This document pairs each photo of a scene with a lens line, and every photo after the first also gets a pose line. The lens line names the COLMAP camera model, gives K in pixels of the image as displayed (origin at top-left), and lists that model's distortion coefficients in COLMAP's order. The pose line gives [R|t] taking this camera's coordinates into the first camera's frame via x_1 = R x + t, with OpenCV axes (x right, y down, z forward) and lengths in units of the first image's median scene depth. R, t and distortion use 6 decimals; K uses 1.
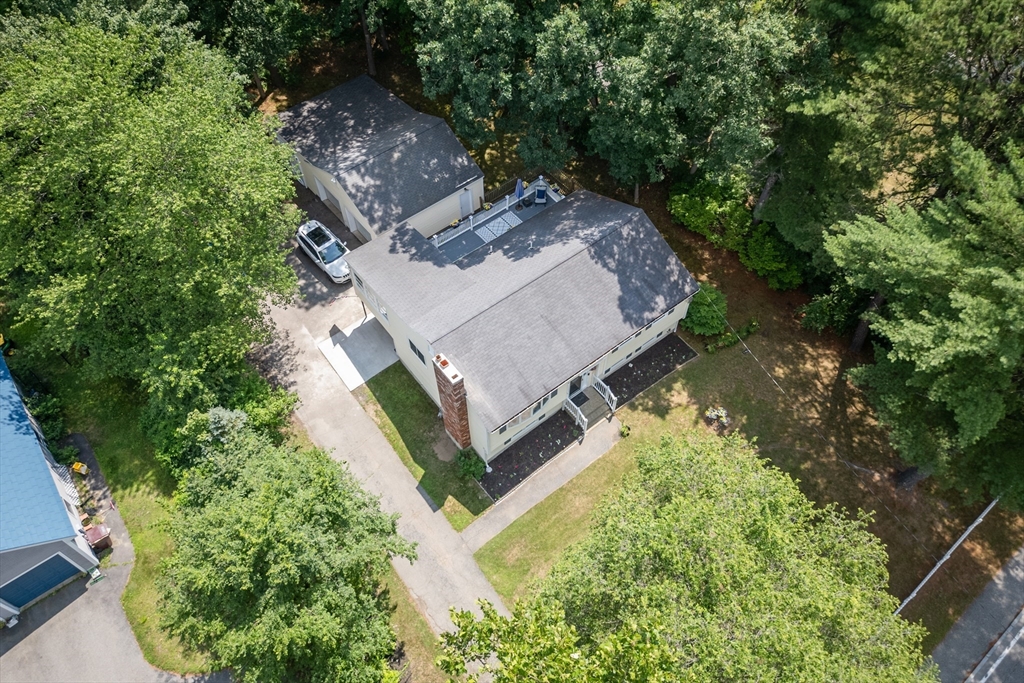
lens RADIAL K [[712.9, 0, 533.2], [0, 712.9, 307.1], [0, 0, 1]] dist [-0.001579, -0.037214]
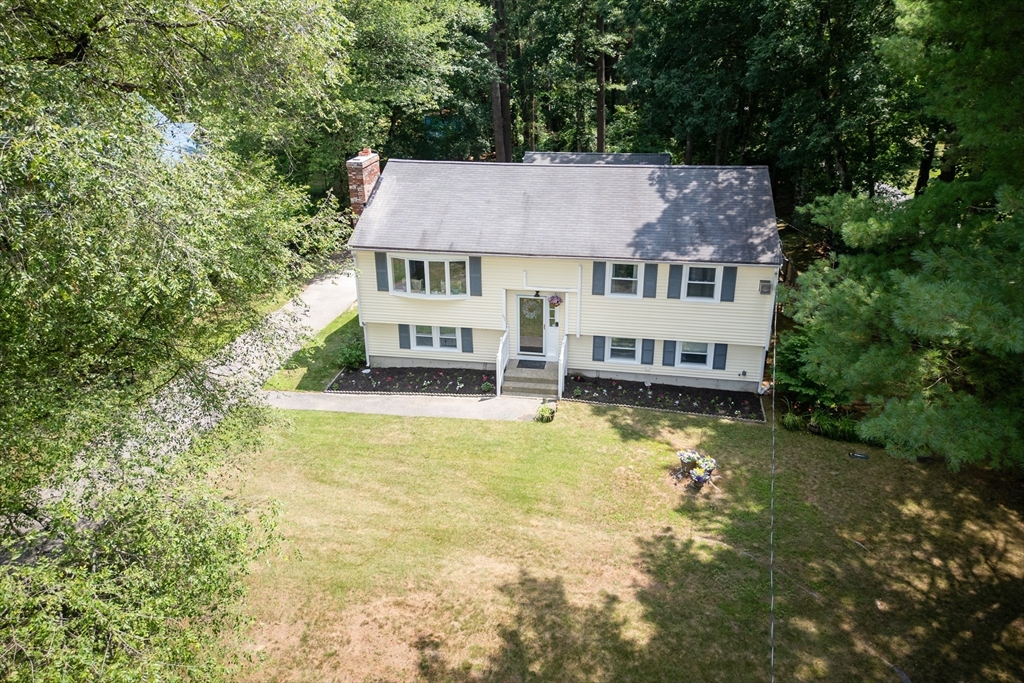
lens RADIAL K [[712.9, 0, 533.2], [0, 712.9, 307.1], [0, 0, 1]] dist [-0.001579, -0.037214]
pose [[0.685908, 0.254229, -0.681834, 0.477045], [-0.560645, 0.781957, -0.272434, 0.261061], [0.463904, 0.569132, 0.678883, 0.531374]]
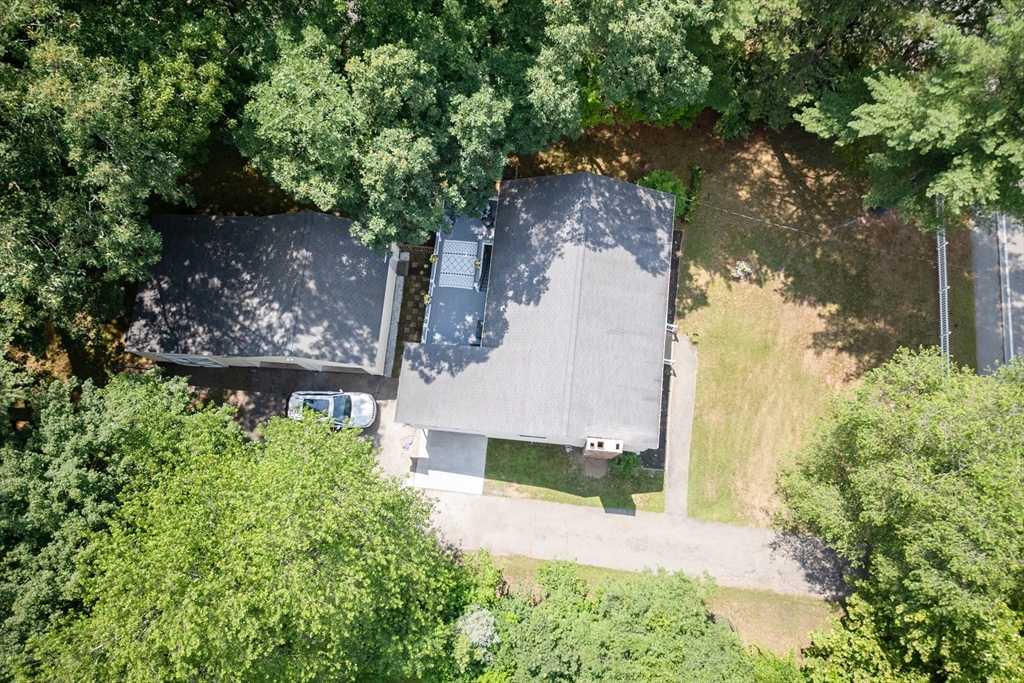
lens RADIAL K [[712.9, 0, 533.2], [0, 712.9, 307.1], [0, 0, 1]] dist [-0.001579, -0.037214]
pose [[0.700698, -0.697261, 0.151162, -0.175669], [0.585141, 0.682852, 0.437404, -0.479147], [-0.408206, -0.218037, 0.886469, 0.126767]]
